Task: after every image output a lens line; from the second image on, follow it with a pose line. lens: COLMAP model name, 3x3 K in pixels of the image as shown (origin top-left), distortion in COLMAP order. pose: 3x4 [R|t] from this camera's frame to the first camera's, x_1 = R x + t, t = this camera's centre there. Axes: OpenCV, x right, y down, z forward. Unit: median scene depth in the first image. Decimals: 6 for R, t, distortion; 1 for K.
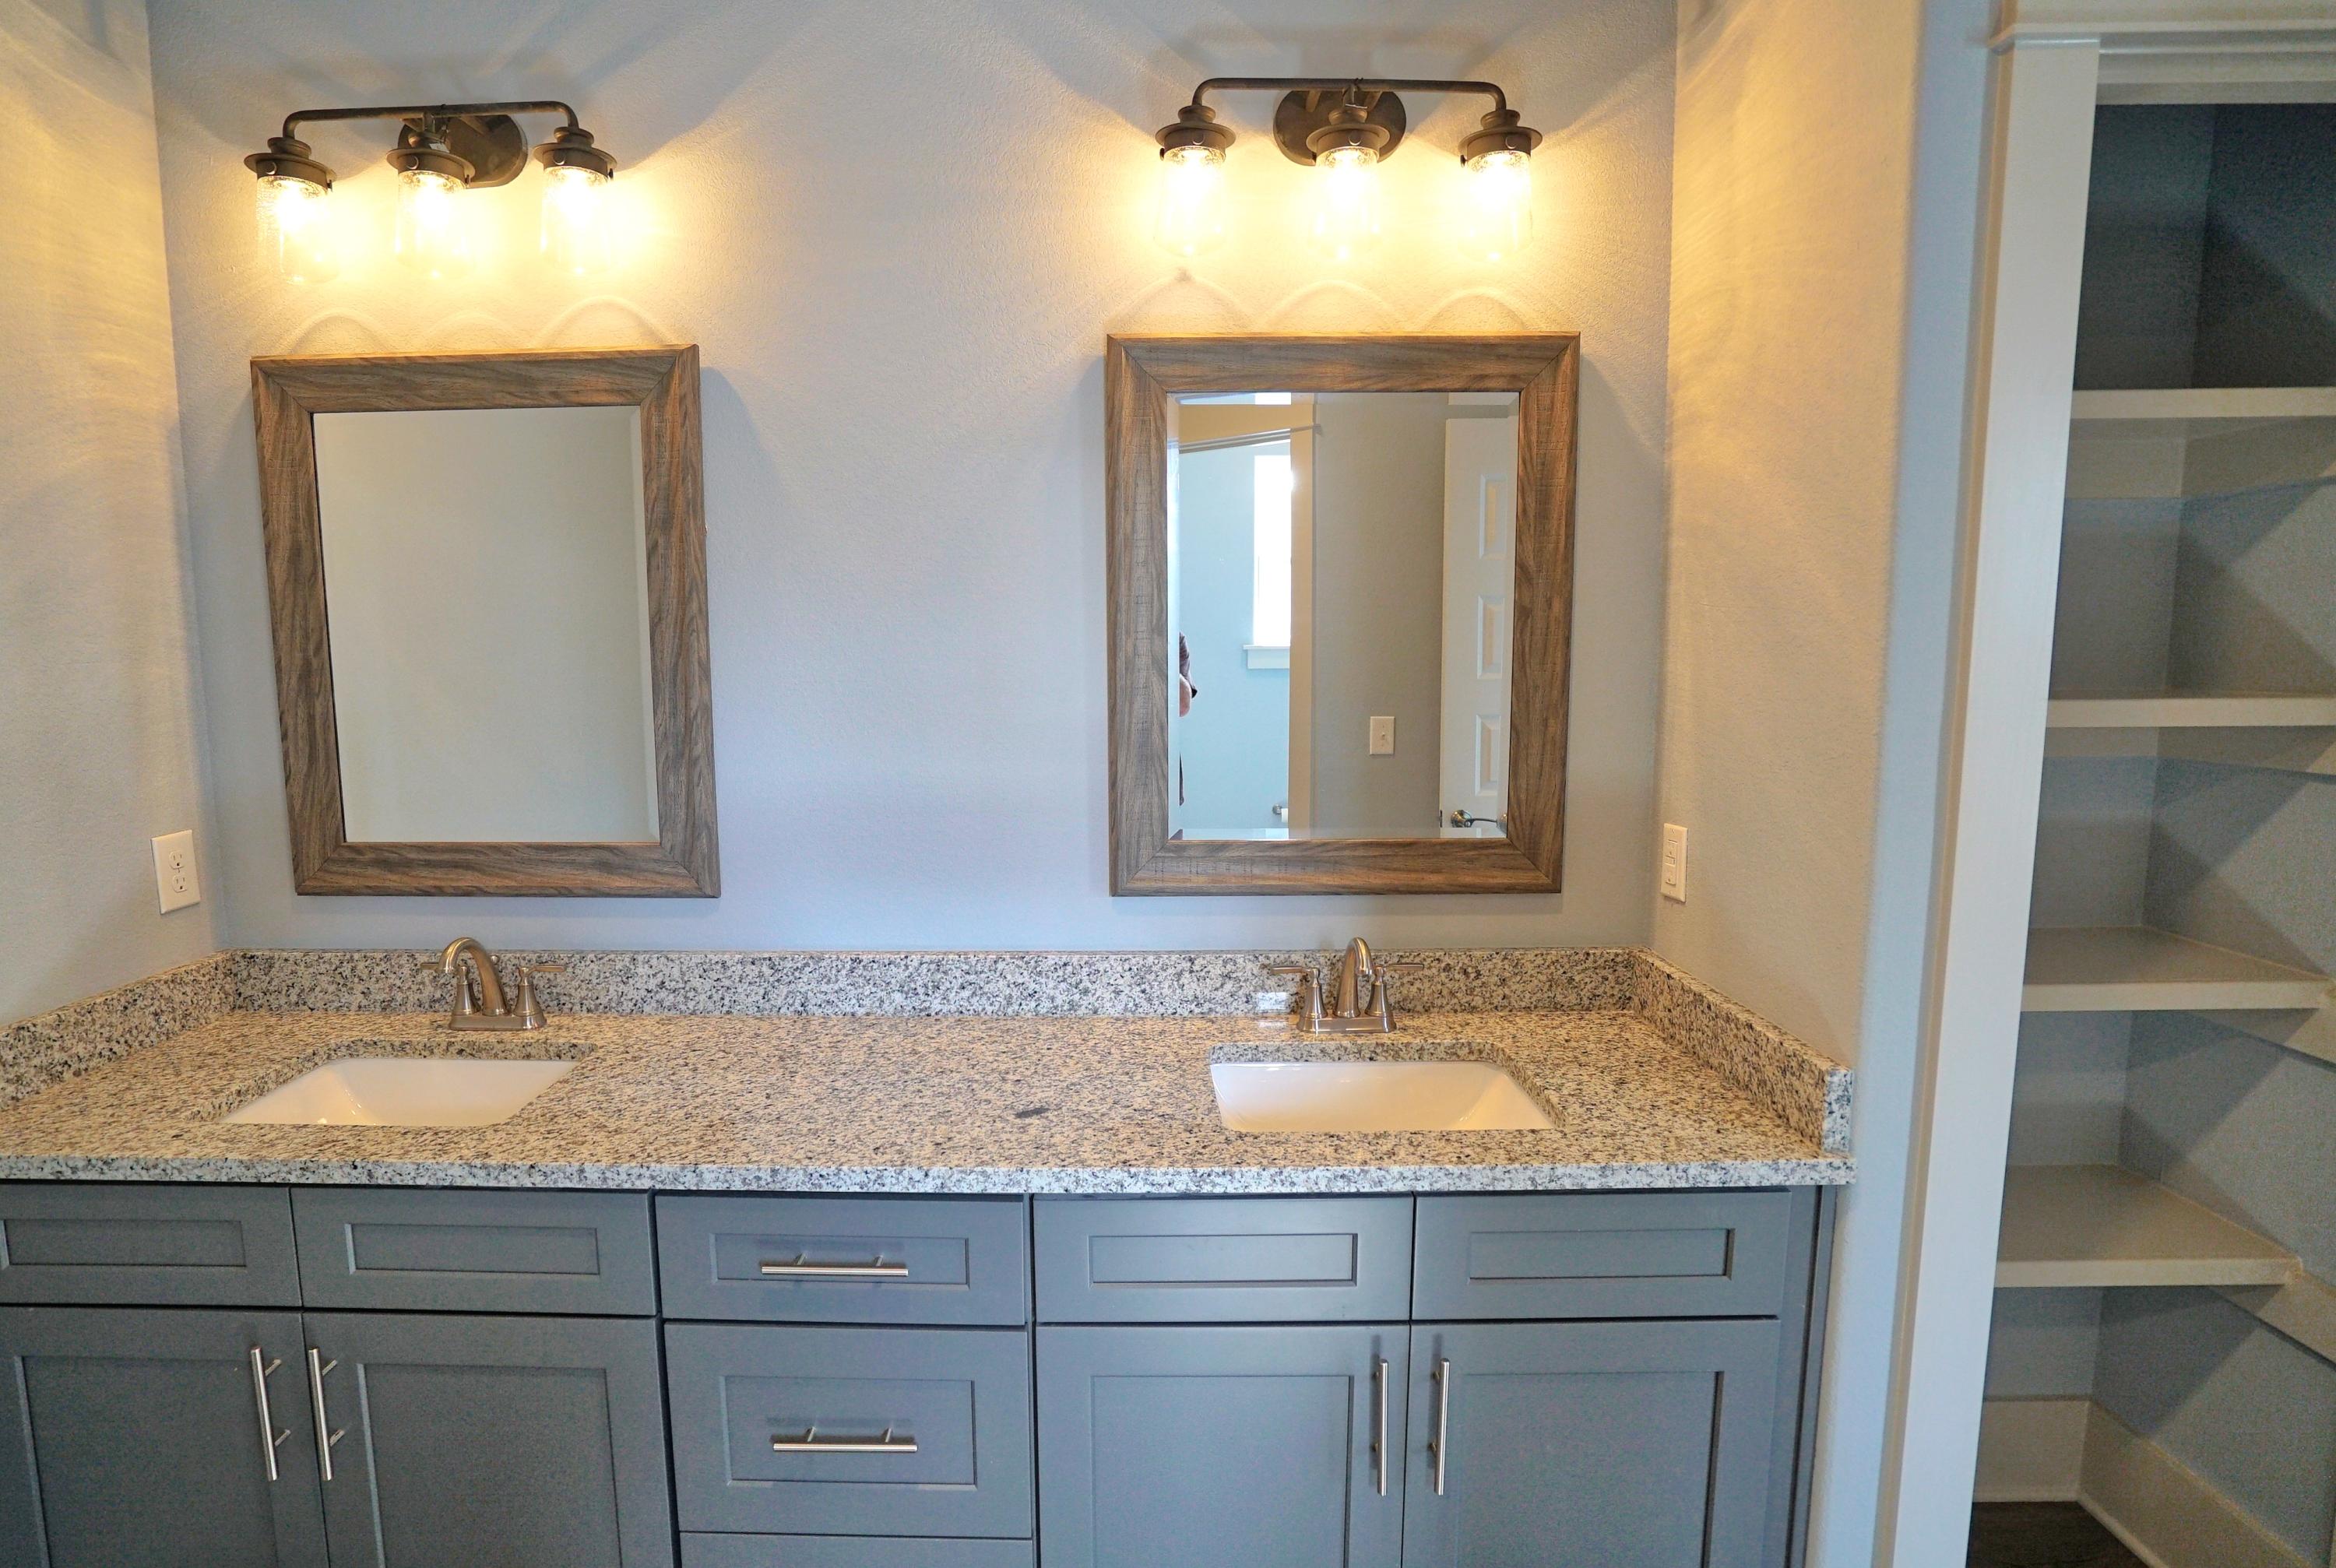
lens RADIAL K [[1186.0, 0, 1159.2], [0, 1186.0, 791.9], [0, 0, 1]] dist [-0.066631, 0.023273]
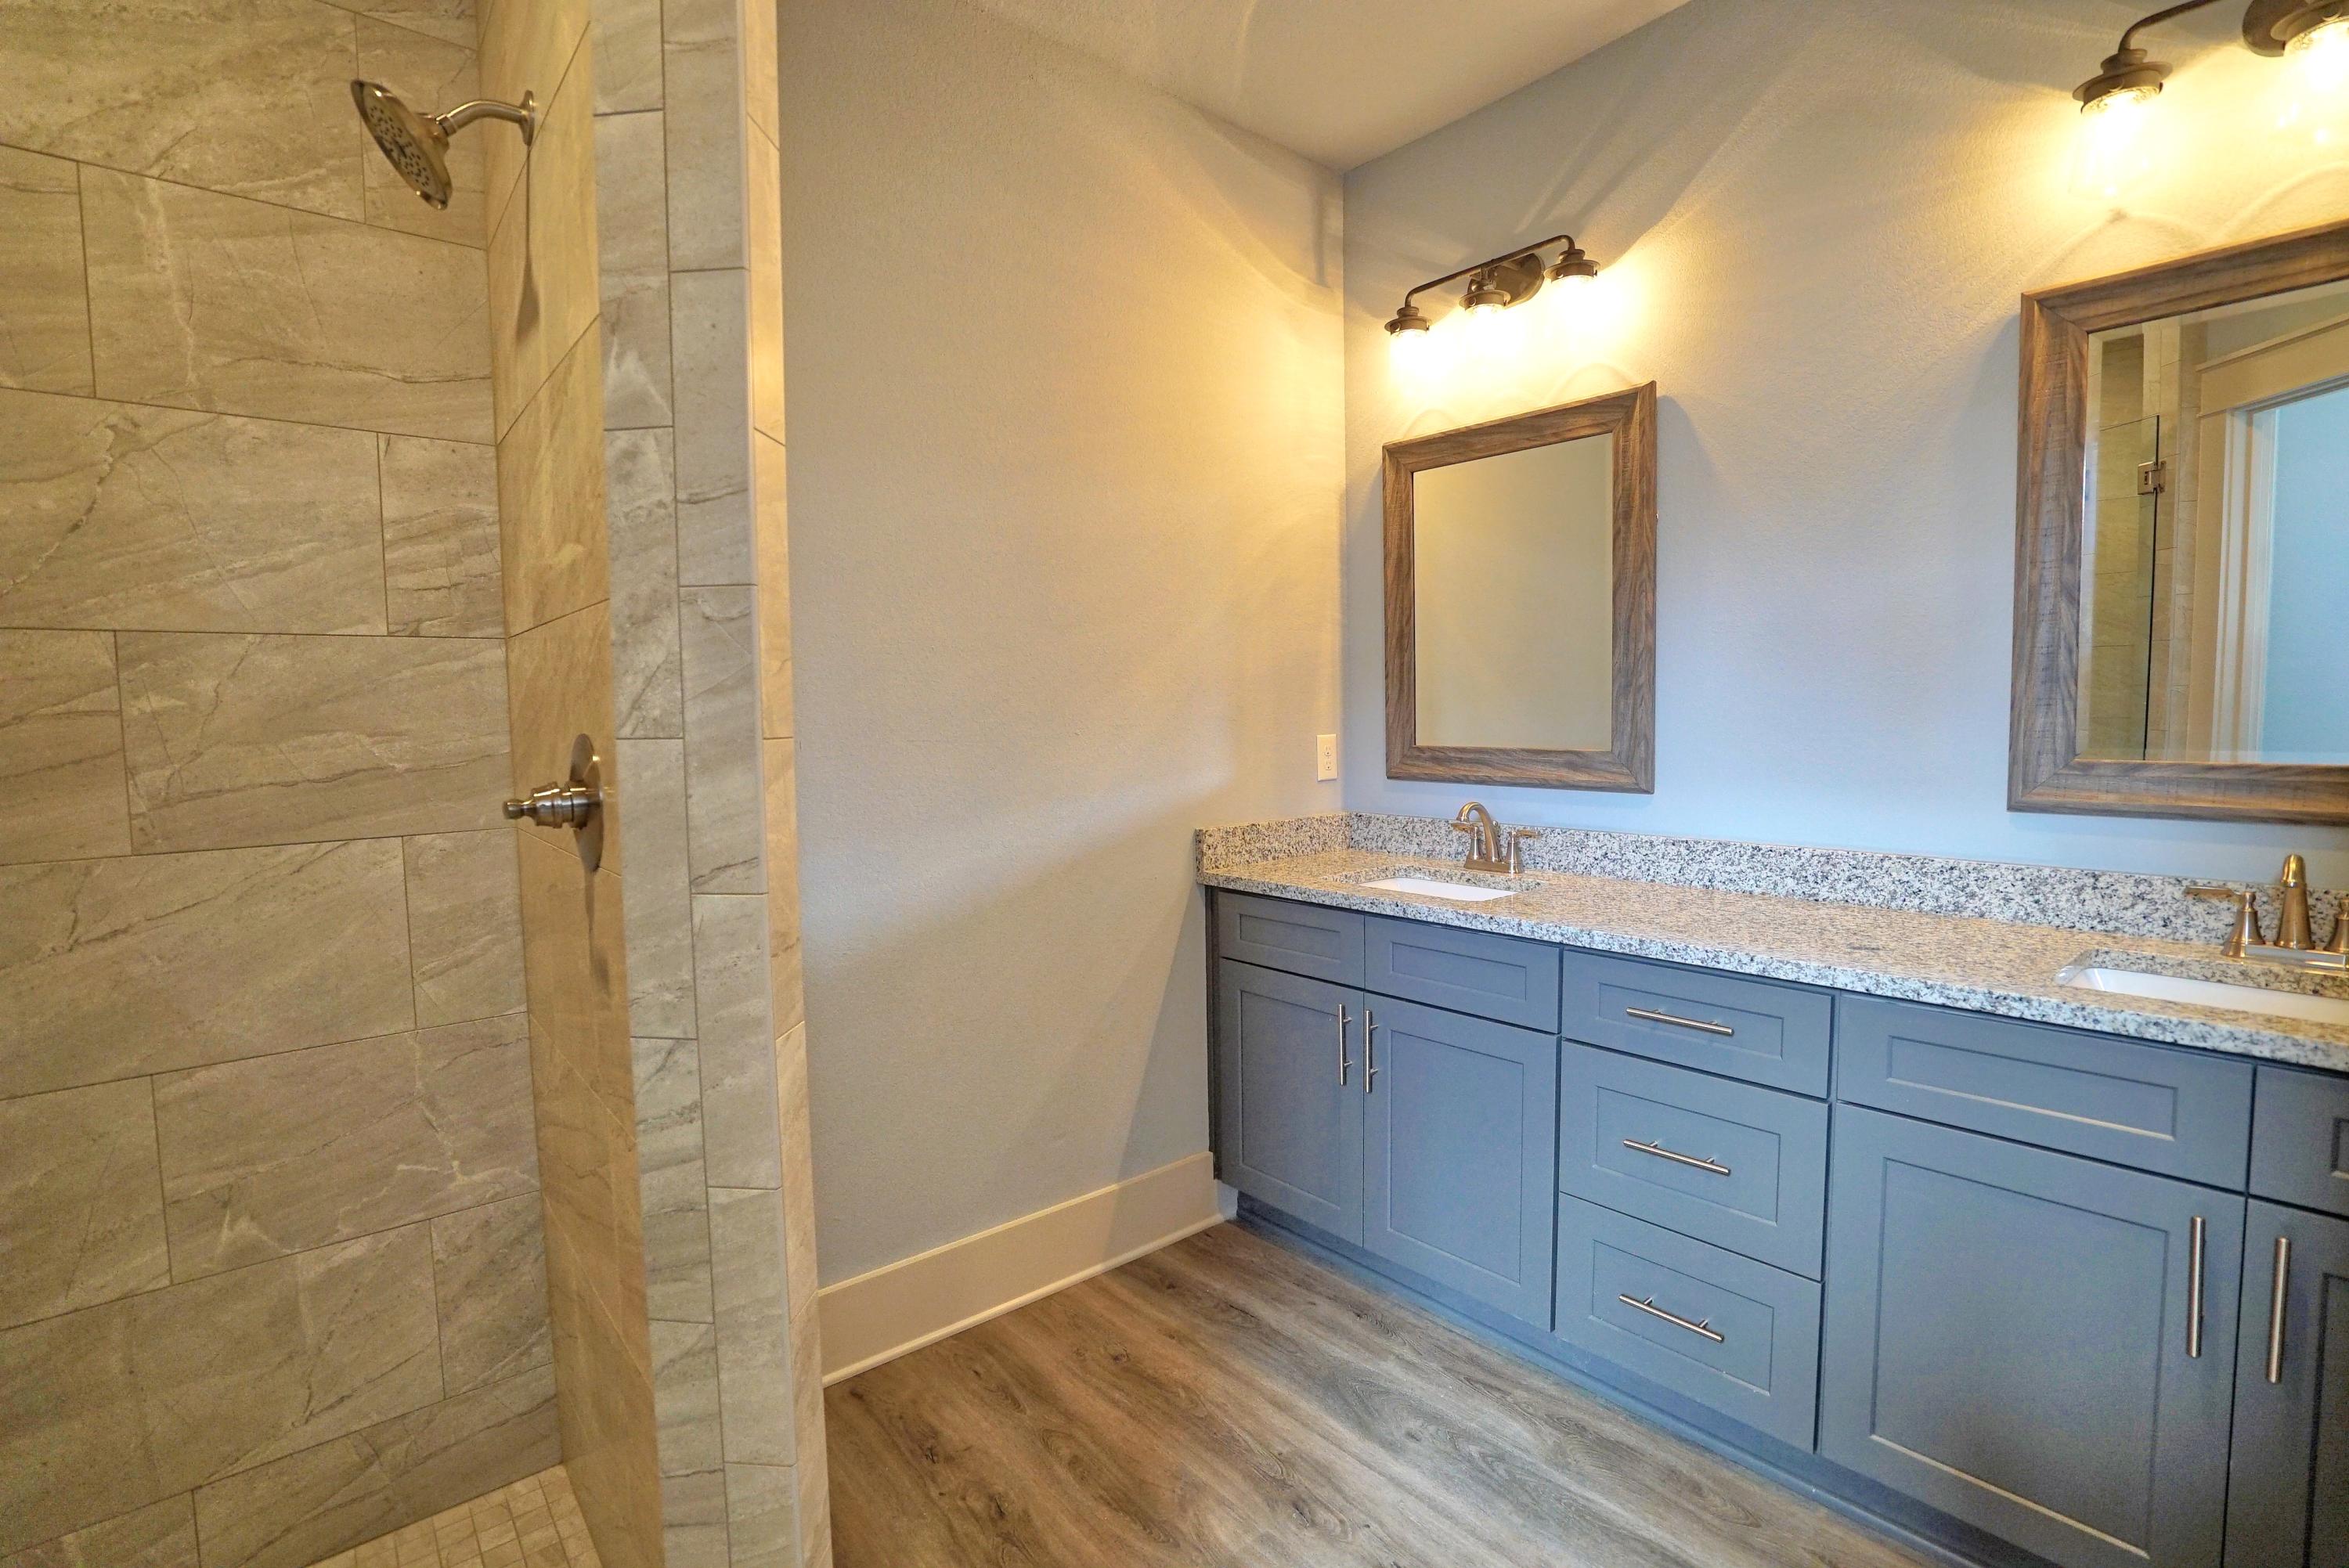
lens RADIAL K [[1105.3, 0, 1174.5], [0, 1105.3, 784.0], [0, 0, 1]] dist [-0.044900, 0.016325]
pose [[0.656666, 0.045943, -0.752781, 0.212320], [-0.072580, 0.997360, -0.002443, 0.127470], [0.750681, 0.056241, 0.658267, -0.229809]]
